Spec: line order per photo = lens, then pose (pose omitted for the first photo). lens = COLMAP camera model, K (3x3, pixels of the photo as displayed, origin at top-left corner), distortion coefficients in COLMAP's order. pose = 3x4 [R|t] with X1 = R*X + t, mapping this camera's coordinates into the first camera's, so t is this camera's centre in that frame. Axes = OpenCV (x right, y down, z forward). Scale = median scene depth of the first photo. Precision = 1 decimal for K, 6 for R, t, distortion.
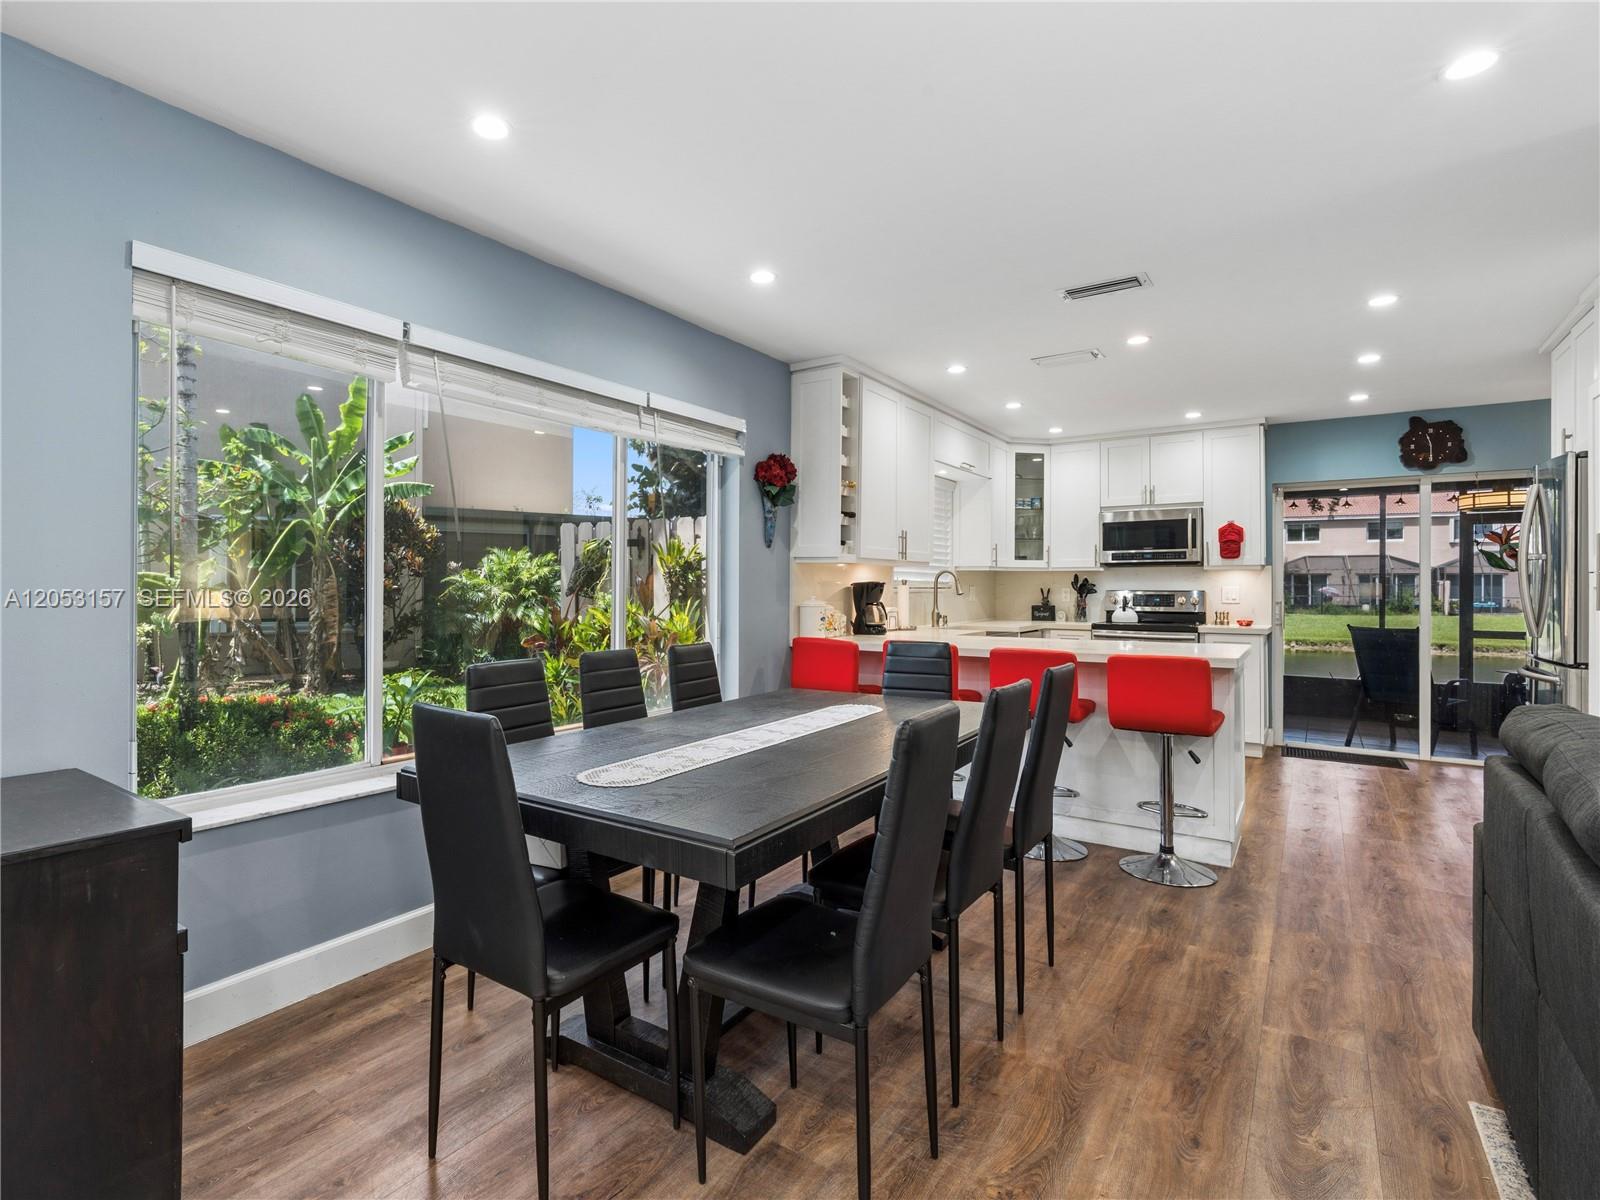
lens RADIAL K [[807.6, 0, 783.9], [0, 807.6, 545.3], [0, 0, 1]] dist [-0.014749, 0.007315]
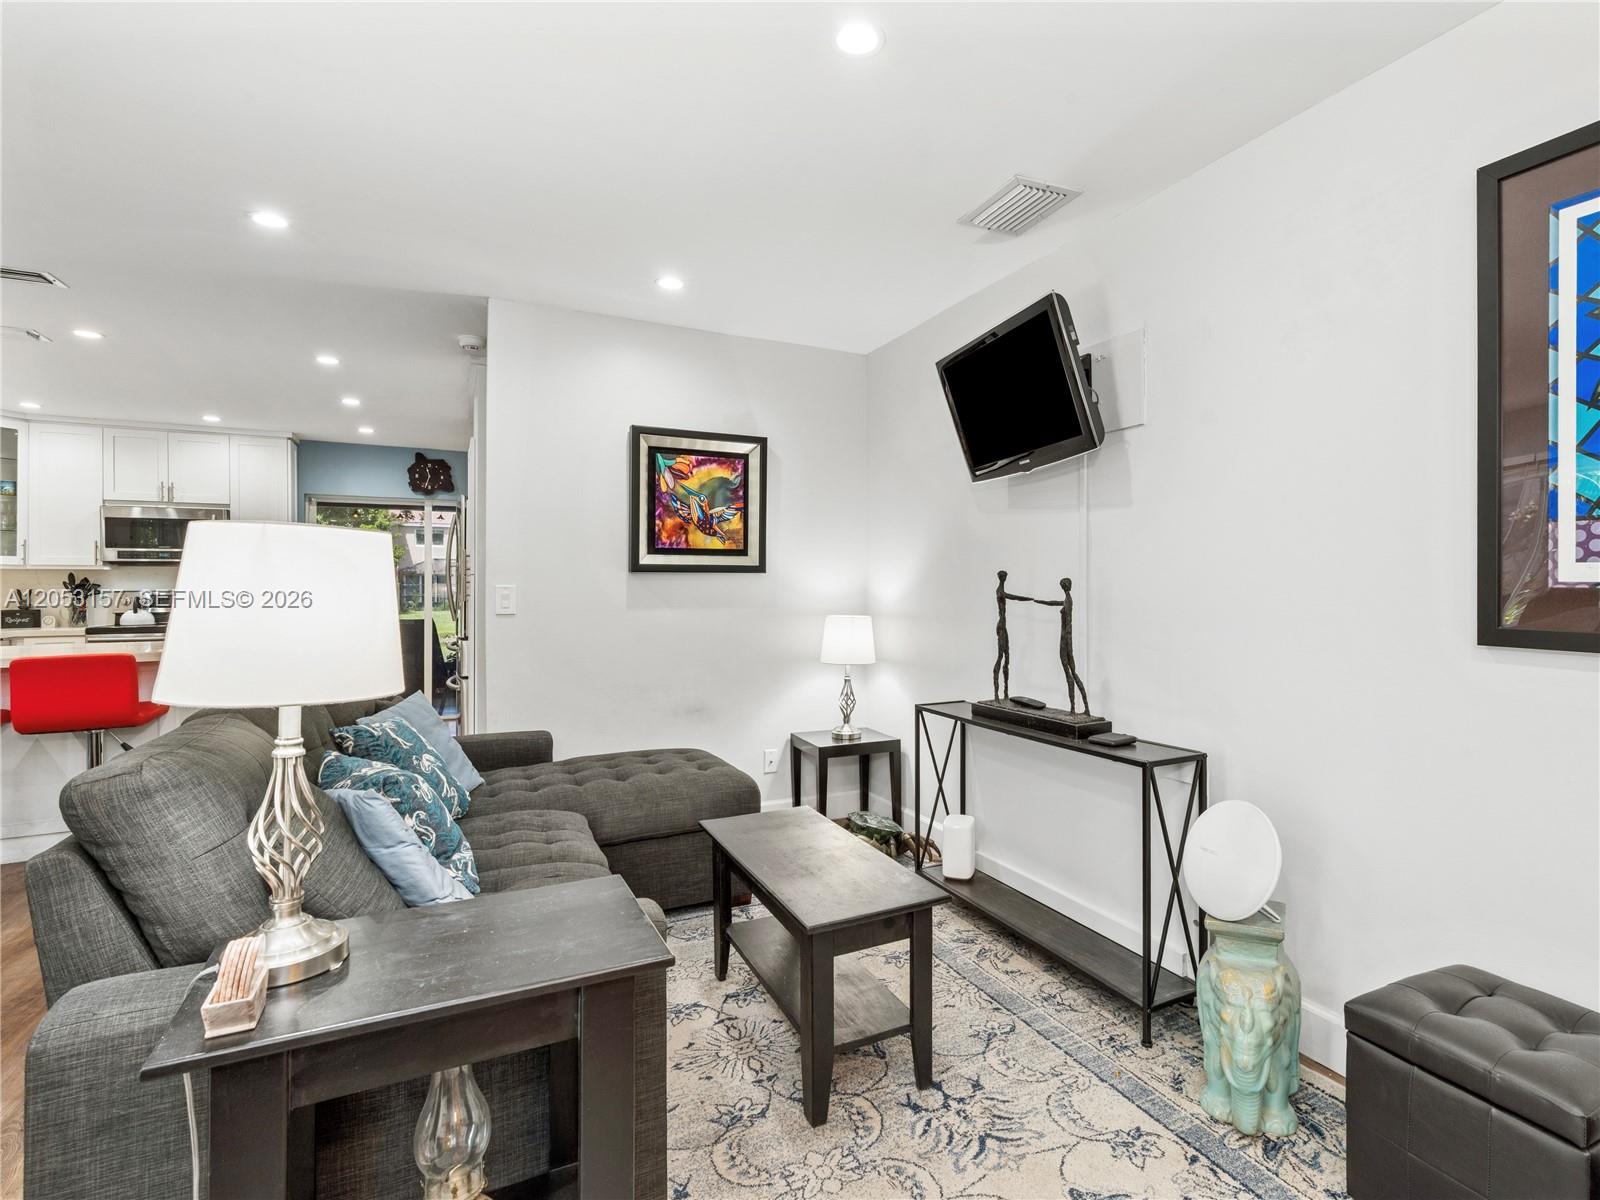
lens RADIAL K [[773.5, 0, 878.4], [0, 773.5, 587.9], [0, 0, 1]] dist [-0.015416, 0.004201]
pose [[0.463962, -0.004602, 0.885843, 0.039499], [-0.042151, 0.998739, 0.027265, -0.007850], [-0.884852, -0.049989, 0.463183, -0.172675]]
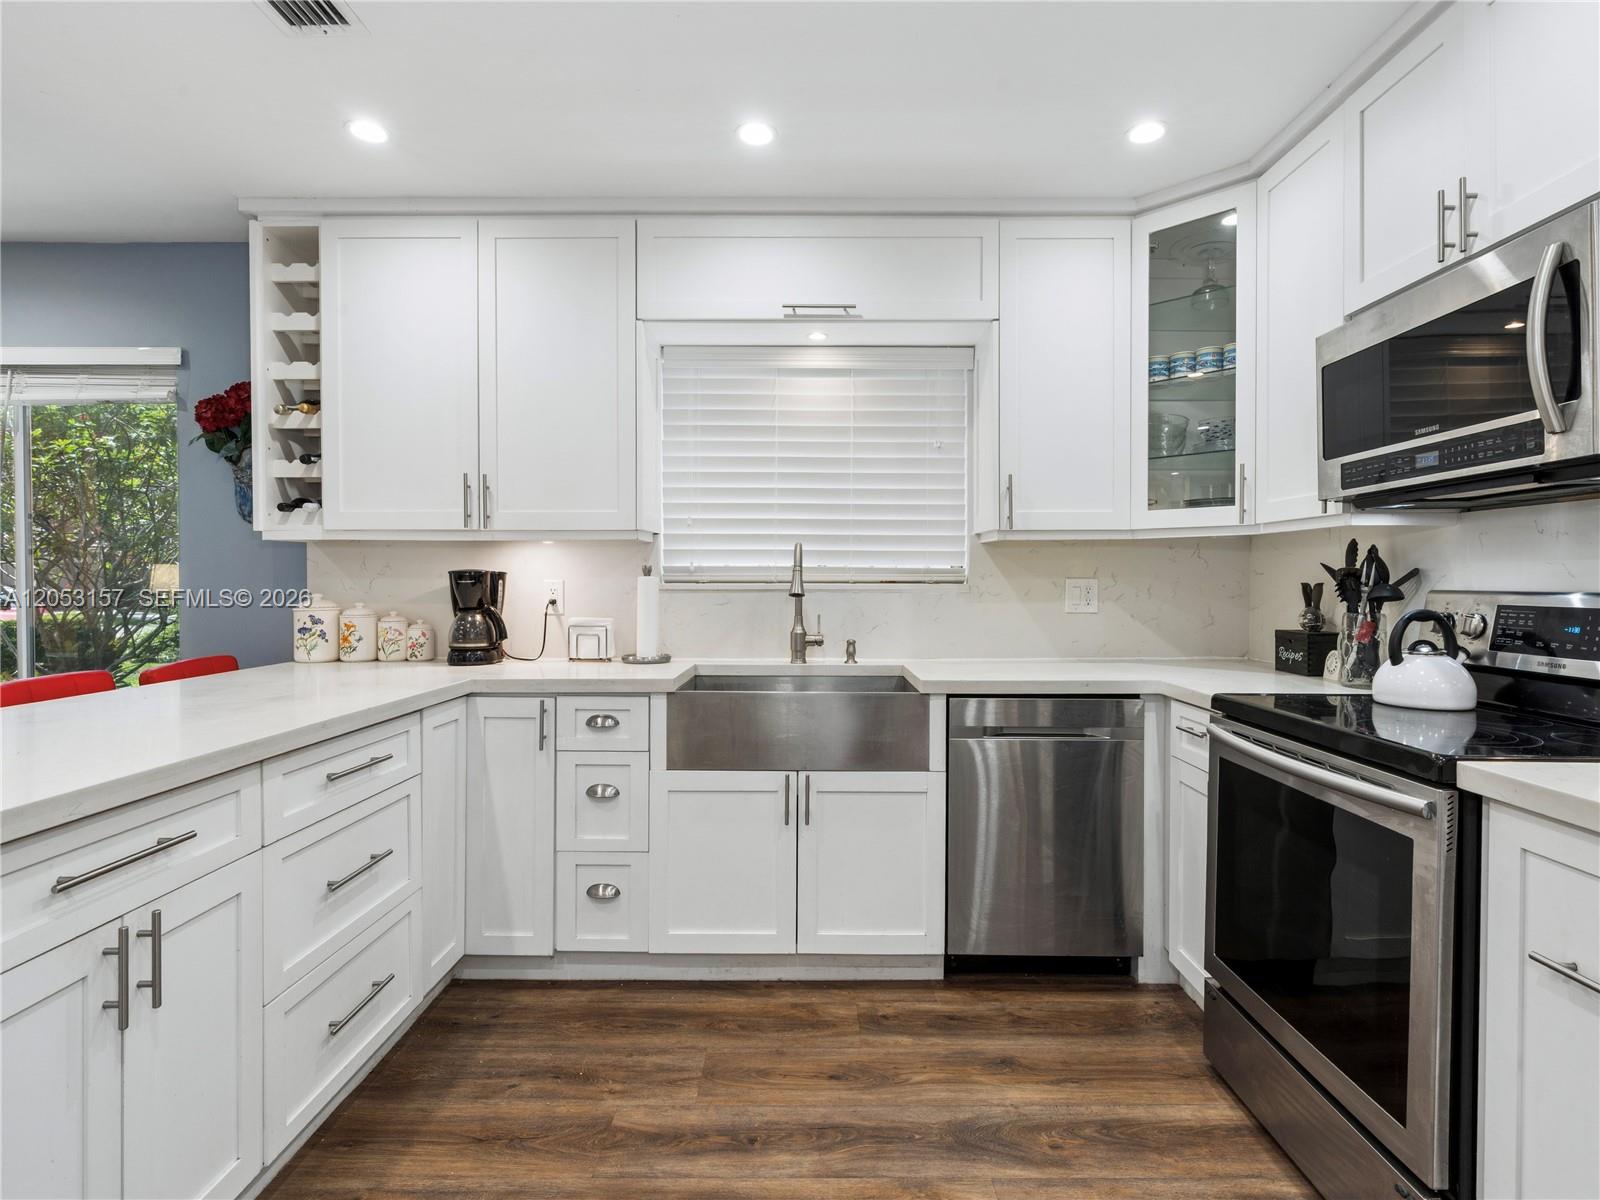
lens RADIAL K [[807.6, 0, 799.1], [0, 807.6, 587.8], [0, 0, 1]] dist [-0.014749, 0.007315]
pose [[0.551252, 0.009230, -0.834288, 0.557326], [0.042727, 0.998314, 0.039276, 0.035335], [0.833244, -0.057297, 0.549929, 0.683138]]
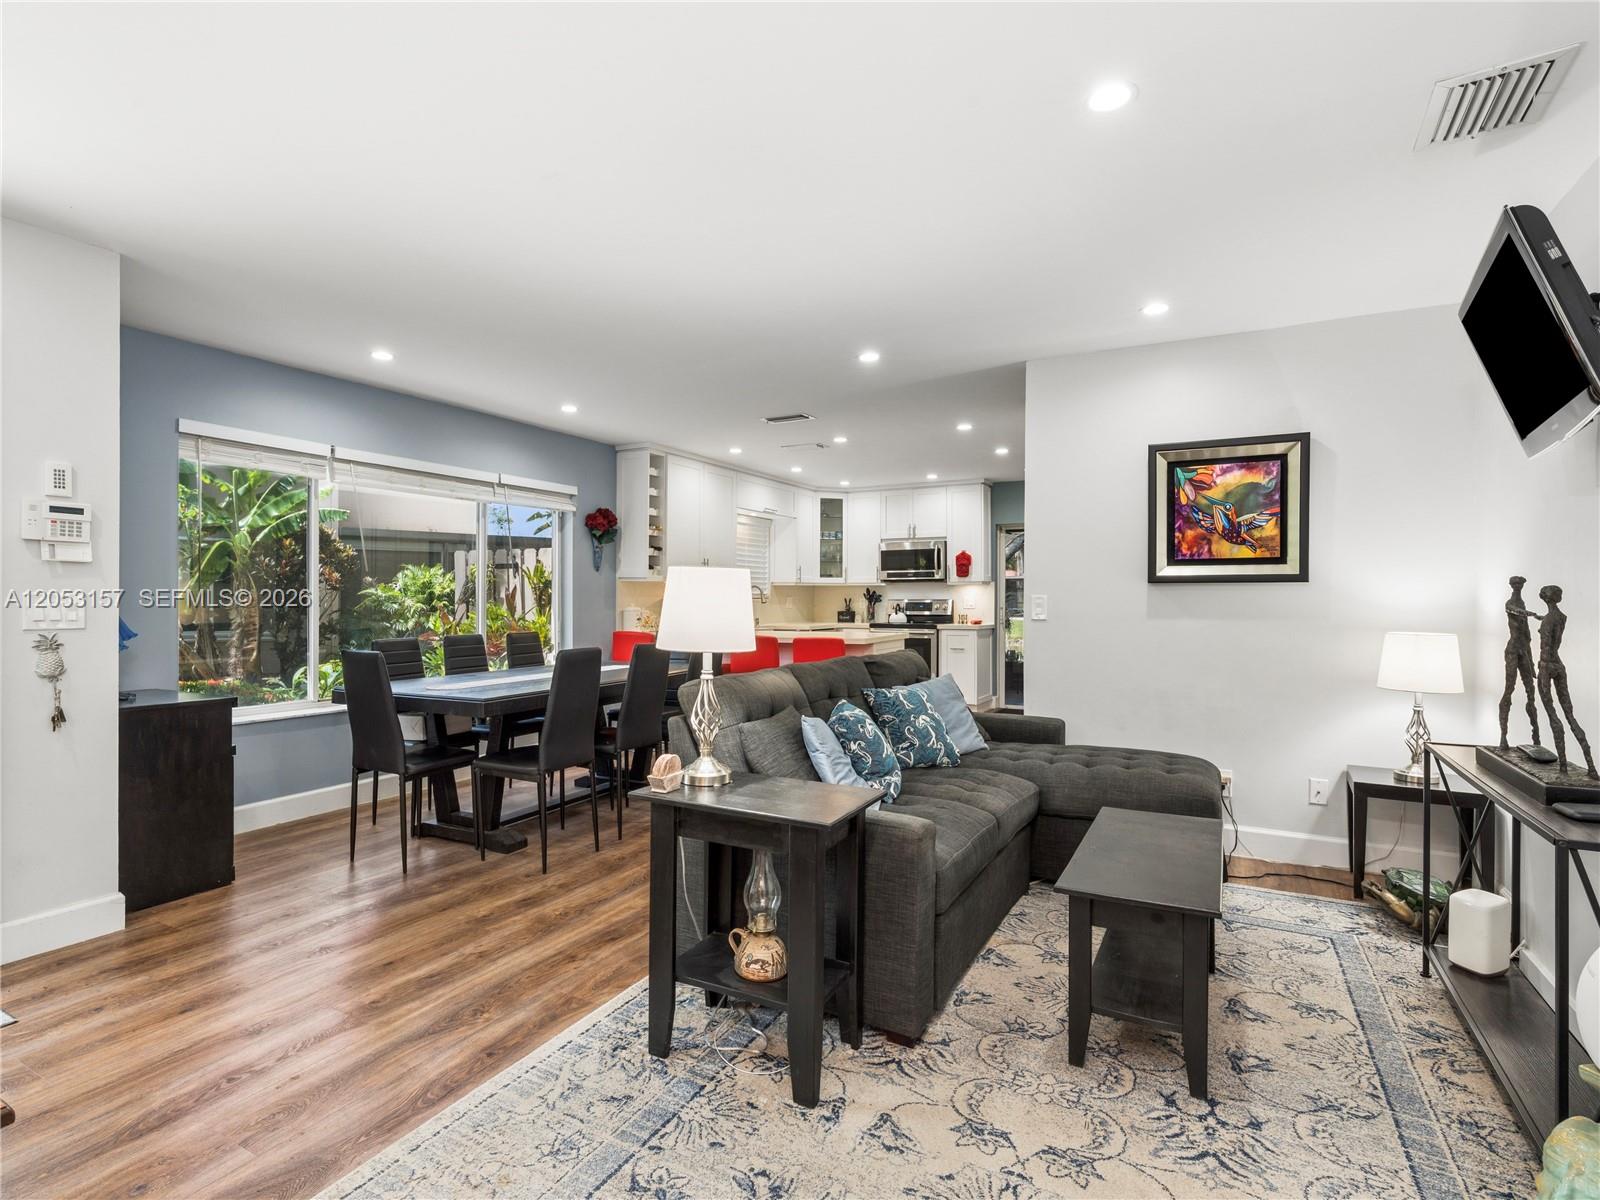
lens RADIAL K [[807.6, 0, 844.7], [0, 807.6, 605.2], [0, 0, 1]] dist [-0.014749, 0.007315]
pose [[0.989174, -0.003776, 0.146702, 0.138662], [-0.004903, 0.998261, 0.058750, -0.015782], [-0.146669, -0.058834, 0.987435, -0.351368]]
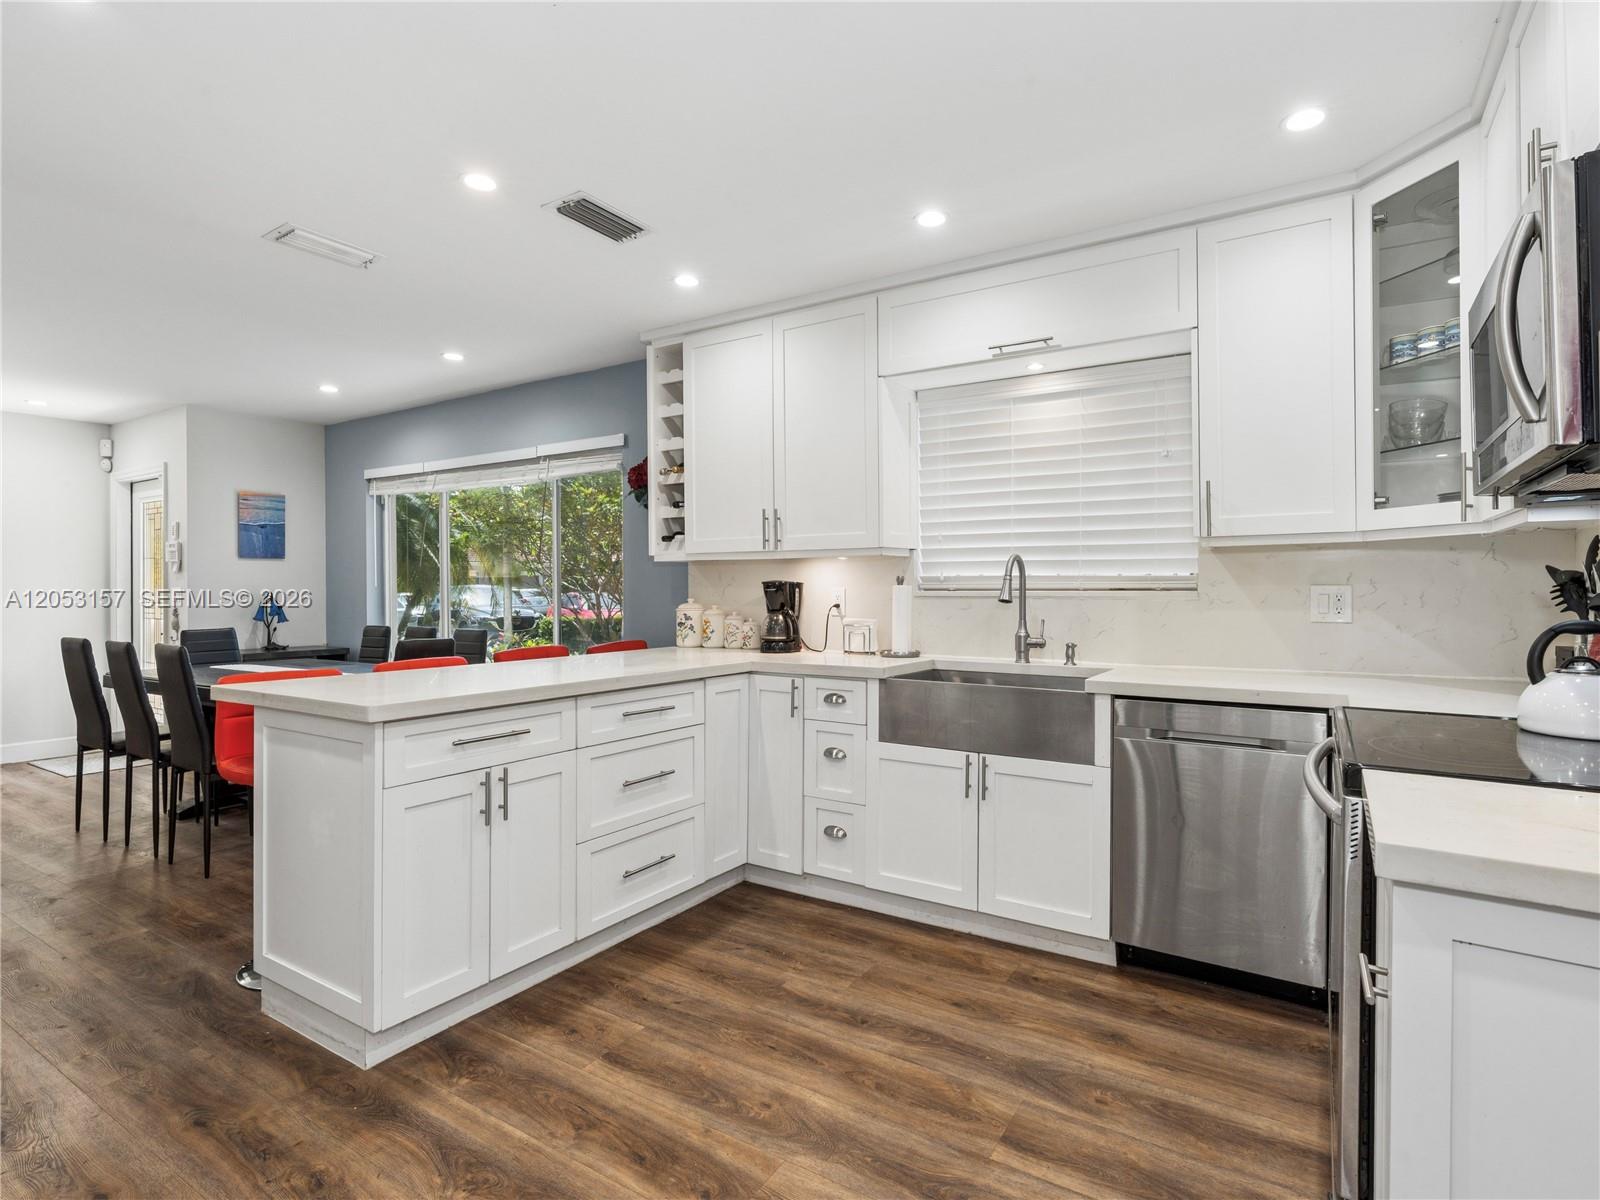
lens RADIAL K [[807.6, 0, 820.6], [0, 807.6, 589.8], [0, 0, 1]] dist [-0.014749, 0.007315]
pose [[0.030396, 0.001717, -0.999536, 0.677966], [0.054486, 0.998509, 0.003372, 0.041610], [0.998052, -0.054564, 0.030257, 0.793158]]
